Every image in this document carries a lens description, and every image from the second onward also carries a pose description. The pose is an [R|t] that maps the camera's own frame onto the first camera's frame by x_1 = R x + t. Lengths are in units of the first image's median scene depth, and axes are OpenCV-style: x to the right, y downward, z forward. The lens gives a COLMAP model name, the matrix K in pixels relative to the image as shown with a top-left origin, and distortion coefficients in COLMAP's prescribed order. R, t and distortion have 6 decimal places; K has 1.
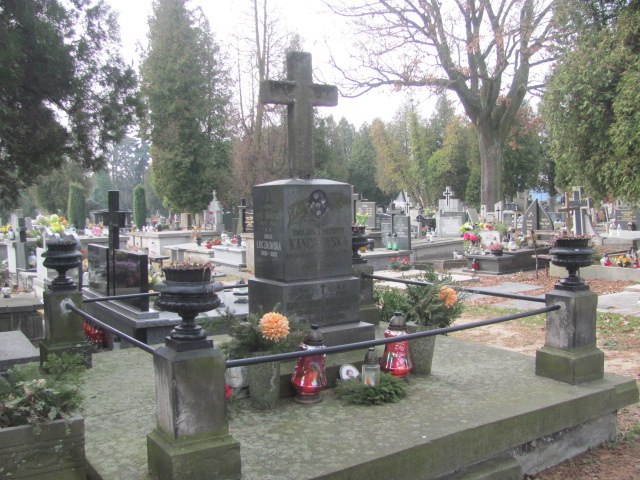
lens RADIAL K [[672.0, 0, 320.4], [0, 672.0, 240.4], [0, 0, 1]] dist [-0.031326, 0.000000]
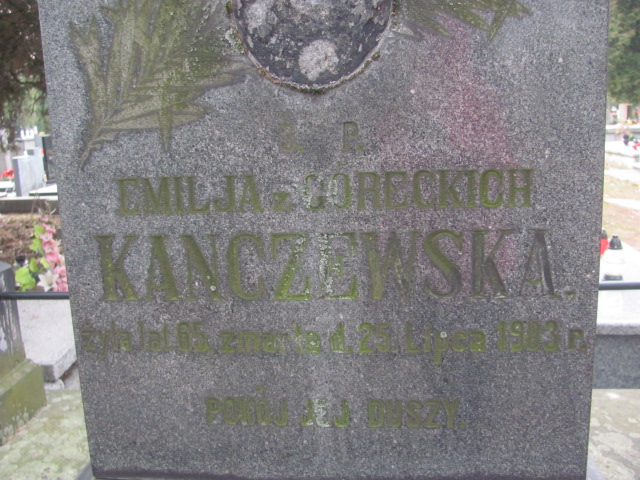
lens RADIAL K [[672.0, 0, 319.8], [0, 672.0, 239.6], [0, 0, 1]] dist [-0.031326, 0.000000]
pose [[0.792990, 0.115059, -0.598271, 0.020763], [-0.019276, 0.986251, 0.164125, -0.006405], [0.608930, -0.118618, 0.784305, 0.213830]]
